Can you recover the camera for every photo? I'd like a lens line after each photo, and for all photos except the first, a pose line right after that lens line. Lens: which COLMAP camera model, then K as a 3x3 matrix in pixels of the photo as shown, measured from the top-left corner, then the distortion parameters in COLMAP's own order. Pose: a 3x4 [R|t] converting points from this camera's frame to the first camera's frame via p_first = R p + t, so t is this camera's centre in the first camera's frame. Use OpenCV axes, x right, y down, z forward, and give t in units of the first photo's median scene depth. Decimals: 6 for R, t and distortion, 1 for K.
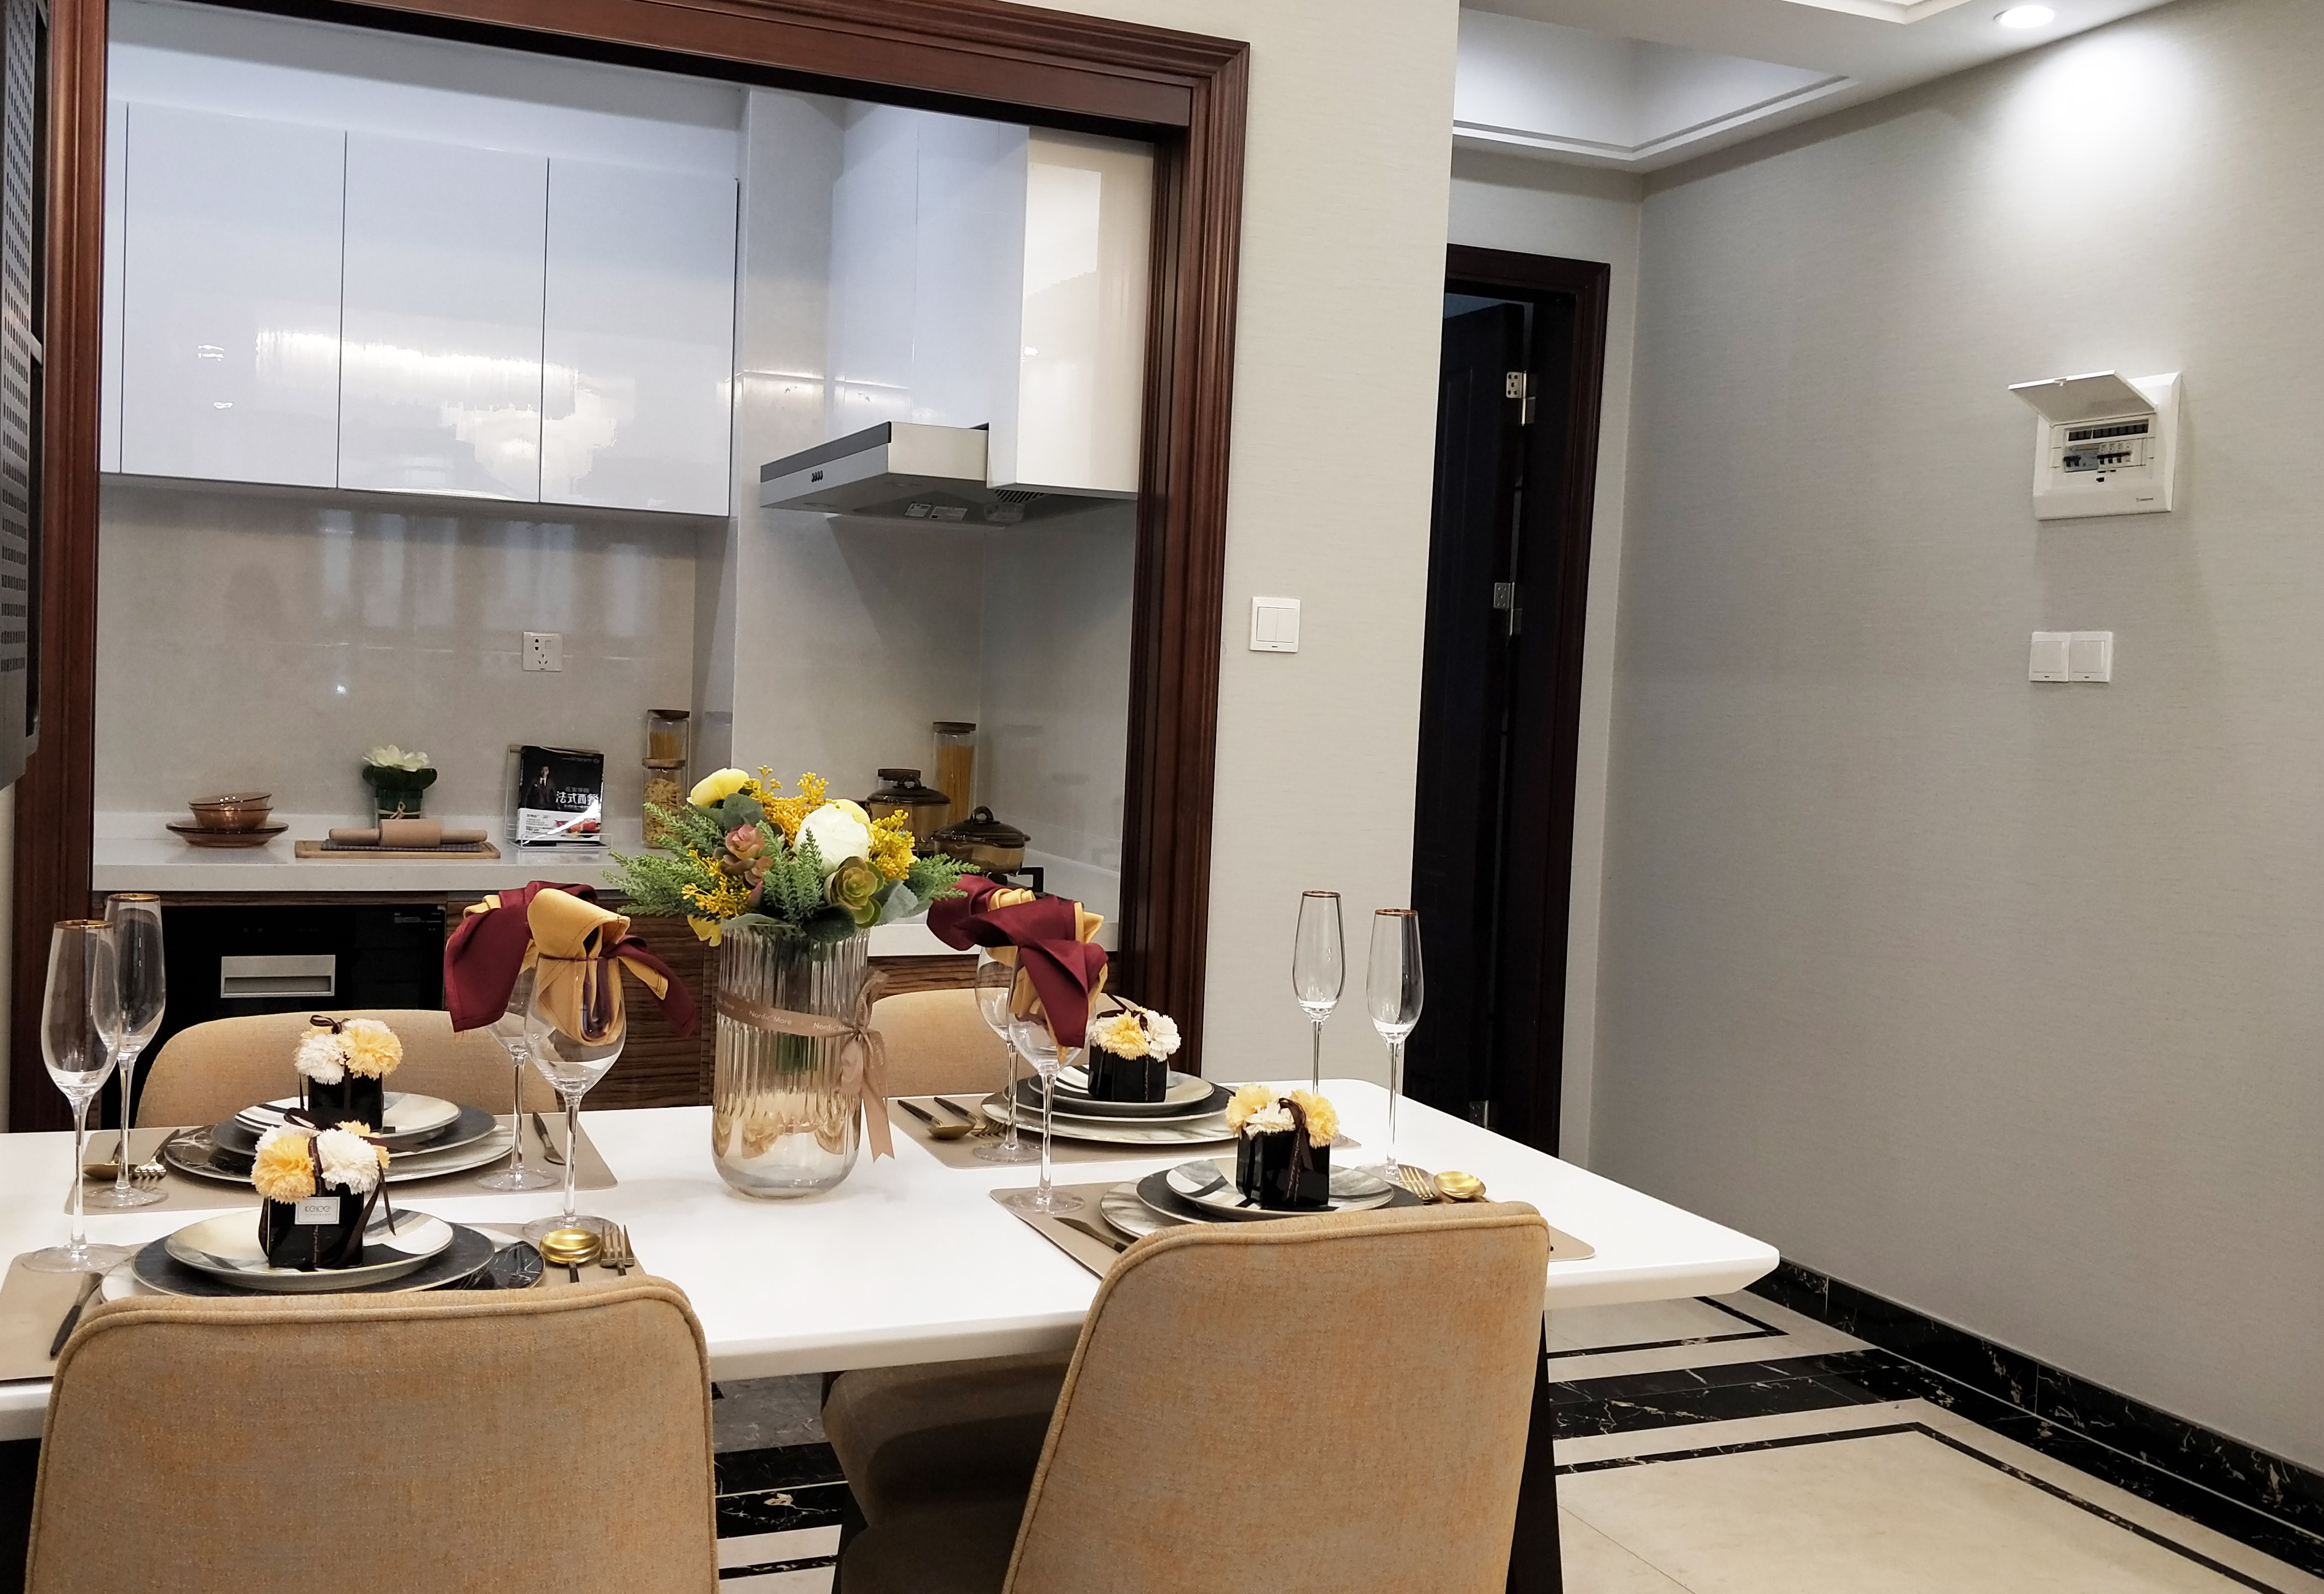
lens RADIAL K [[2106.7, 0, 1158.3], [0, 2106.7, 797.8], [0, 0, 1]] dist [0.004954, 0.000000]
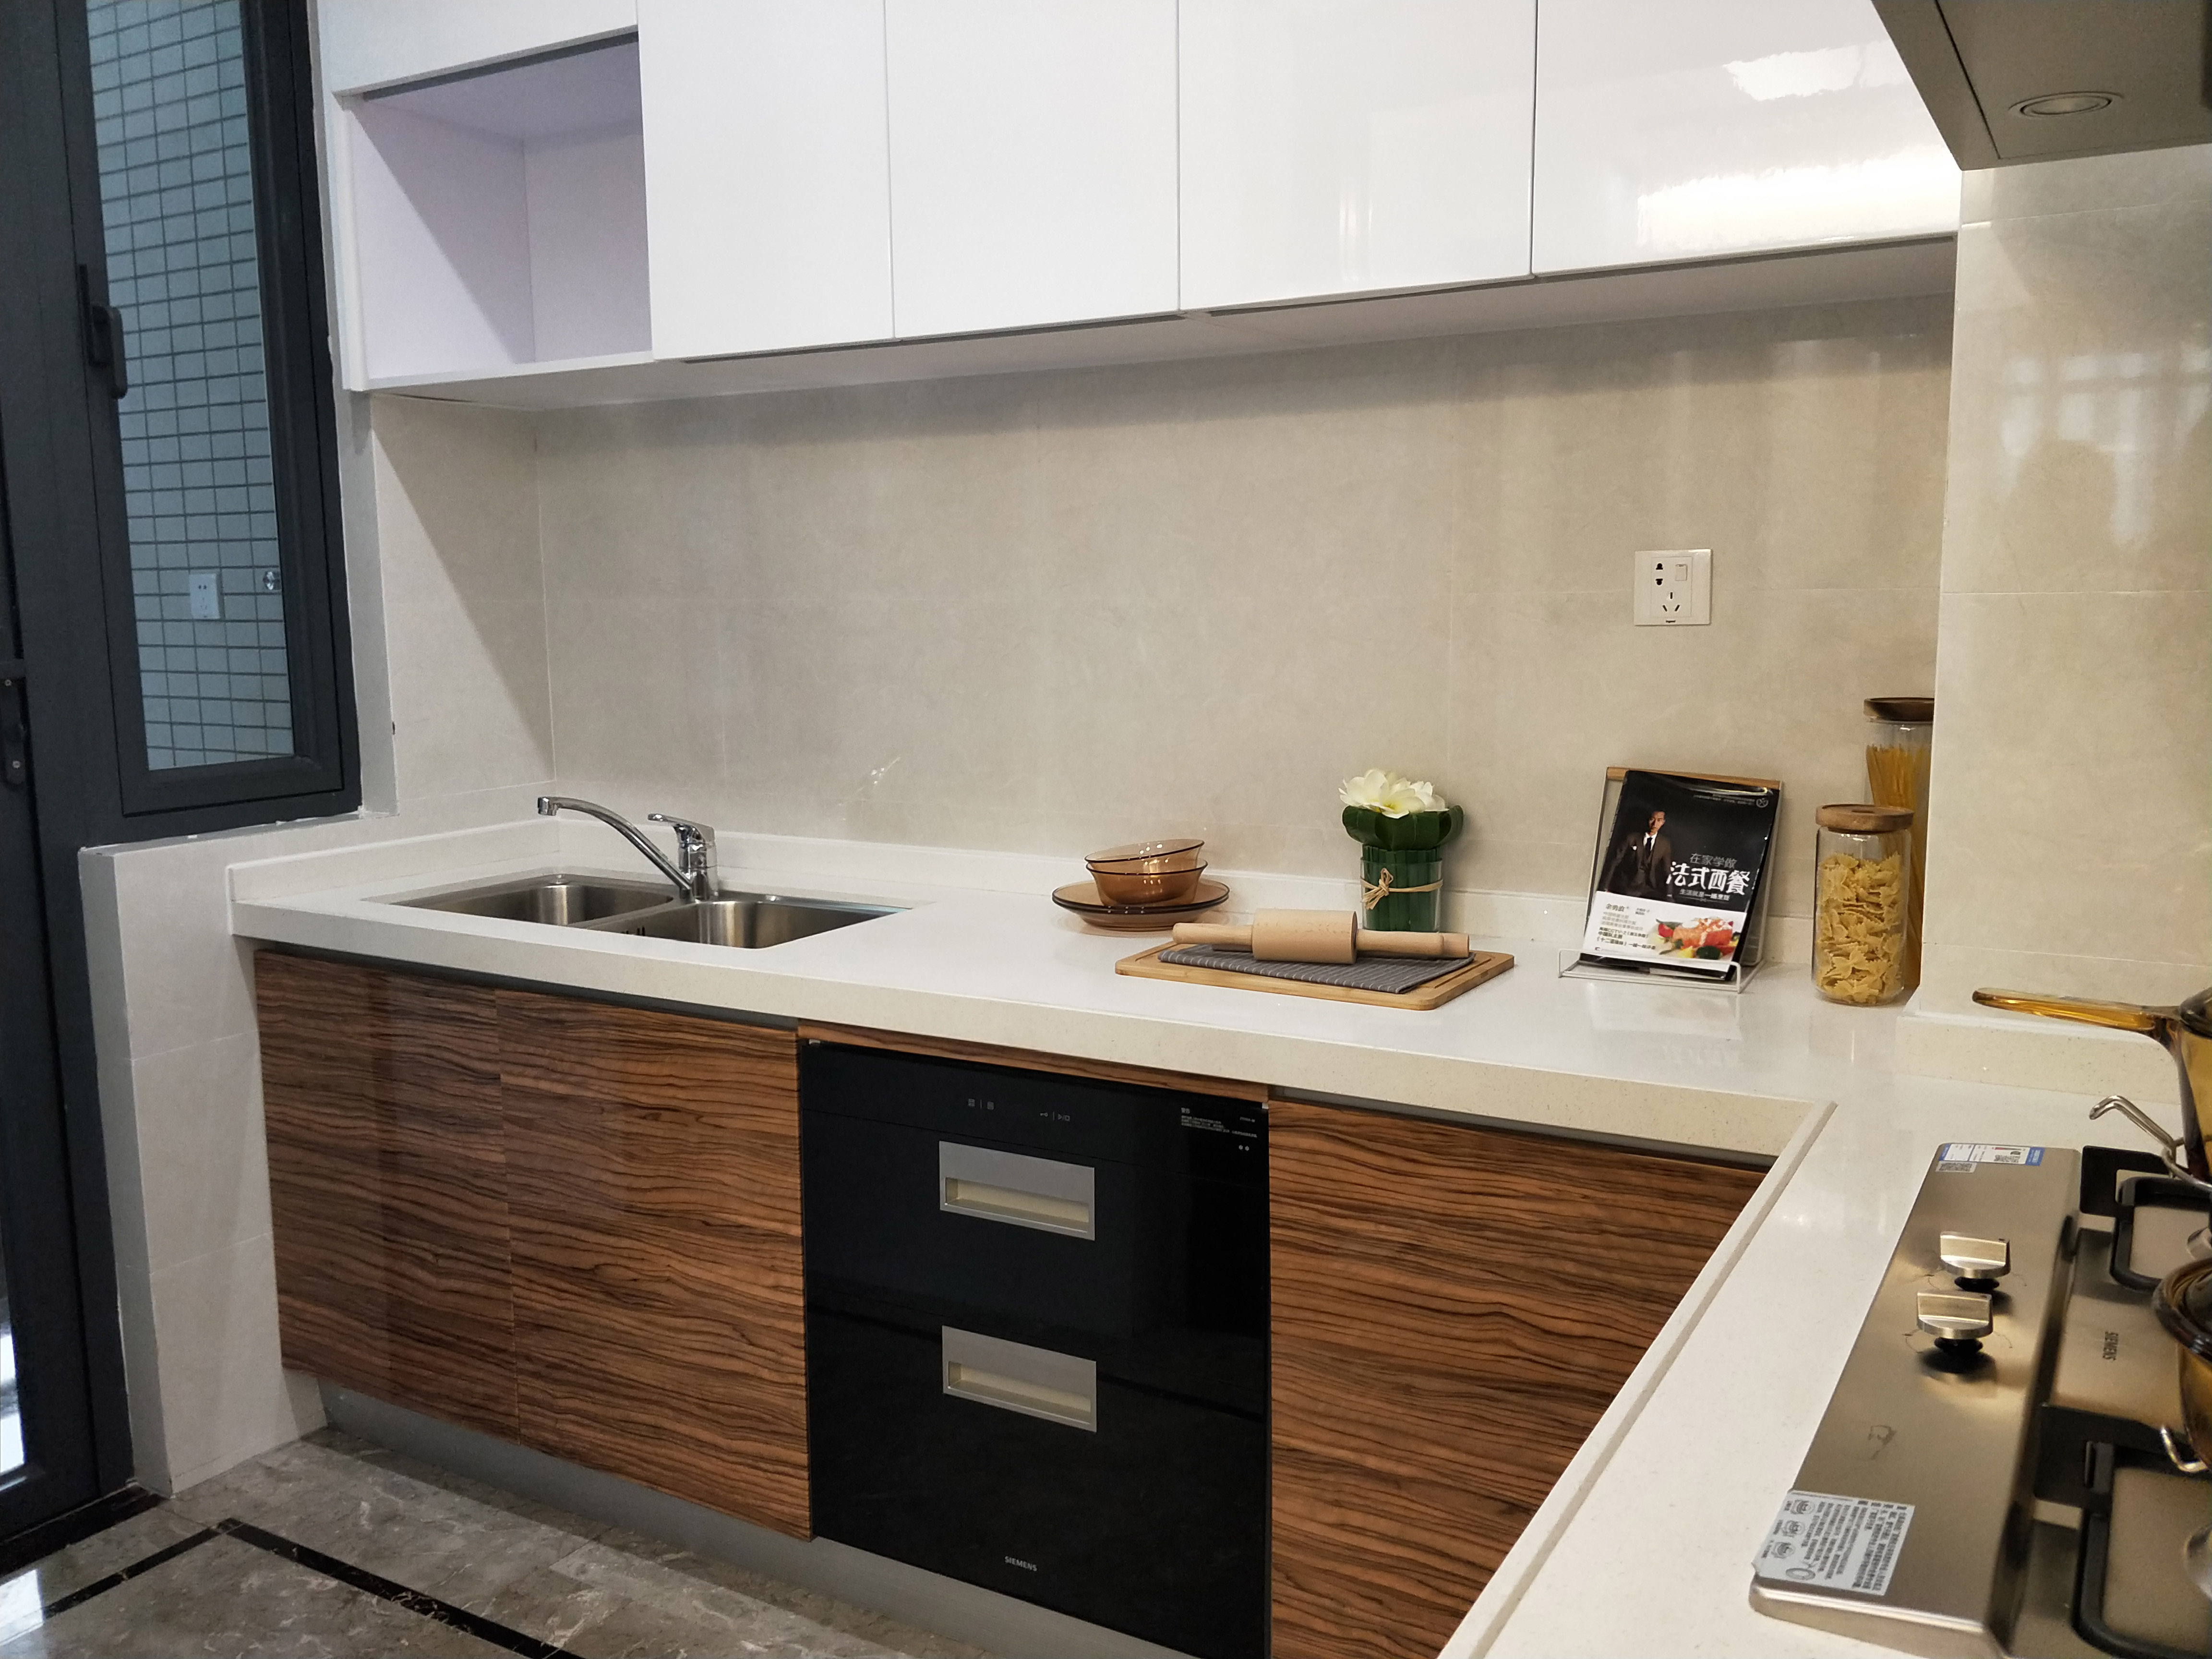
lens RADIAL K [[1785.0, 0, 1100.5], [0, 1785.0, 829.2], [0, 0, 1]] dist [0.010613, -0.003482]
pose [[0.577036, 0.056364, -0.814772, -0.010992], [-0.005273, 0.997852, 0.065295, -0.038989], [0.816702, -0.033381, 0.576093, 0.640158]]
